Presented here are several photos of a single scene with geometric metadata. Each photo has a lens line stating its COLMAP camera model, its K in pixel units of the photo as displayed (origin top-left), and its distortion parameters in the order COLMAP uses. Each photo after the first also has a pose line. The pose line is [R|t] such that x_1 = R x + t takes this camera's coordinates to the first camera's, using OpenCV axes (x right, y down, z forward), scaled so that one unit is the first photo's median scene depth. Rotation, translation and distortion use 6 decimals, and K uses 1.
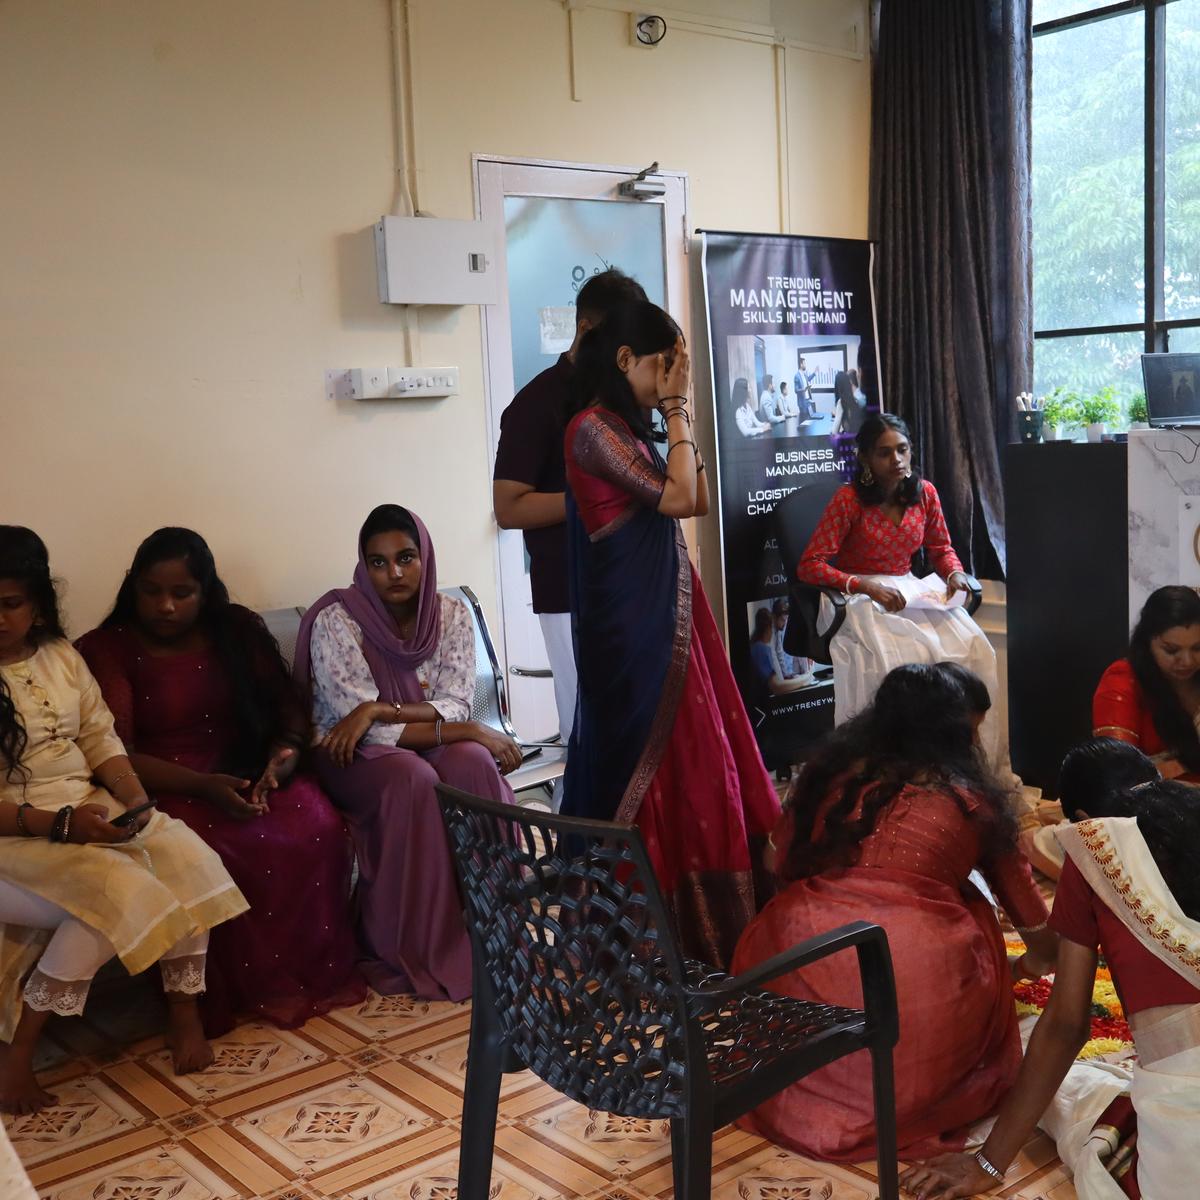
lens RADIAL K [[1507.7, 0, 619.3], [0, 1507.7, 614.3], [0, 0, 1]] dist [-0.016967, 0.004802]
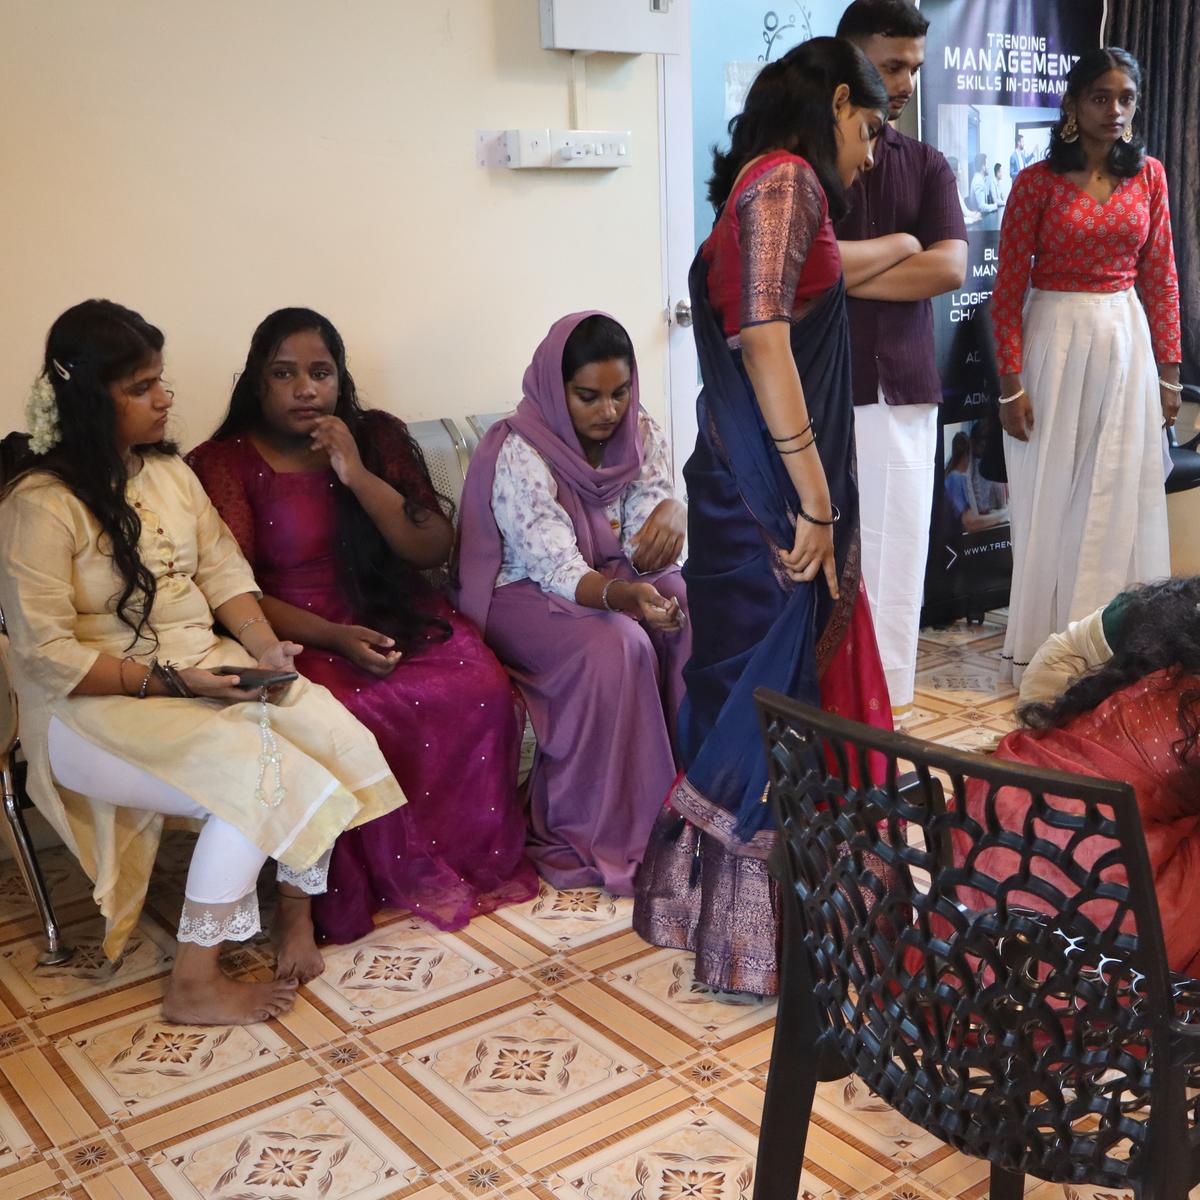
lens RADIAL K [[1507.7, 0, 619.3], [0, 1507.7, 614.3], [0, 0, 1]] dist [-0.016967, 0.004802]
pose [[0.998622, 0.028499, -0.044076, -0.059485], [-0.022949, 0.992306, 0.121668, -0.000894], [0.047204, -0.120489, 0.991592, 0.124906]]
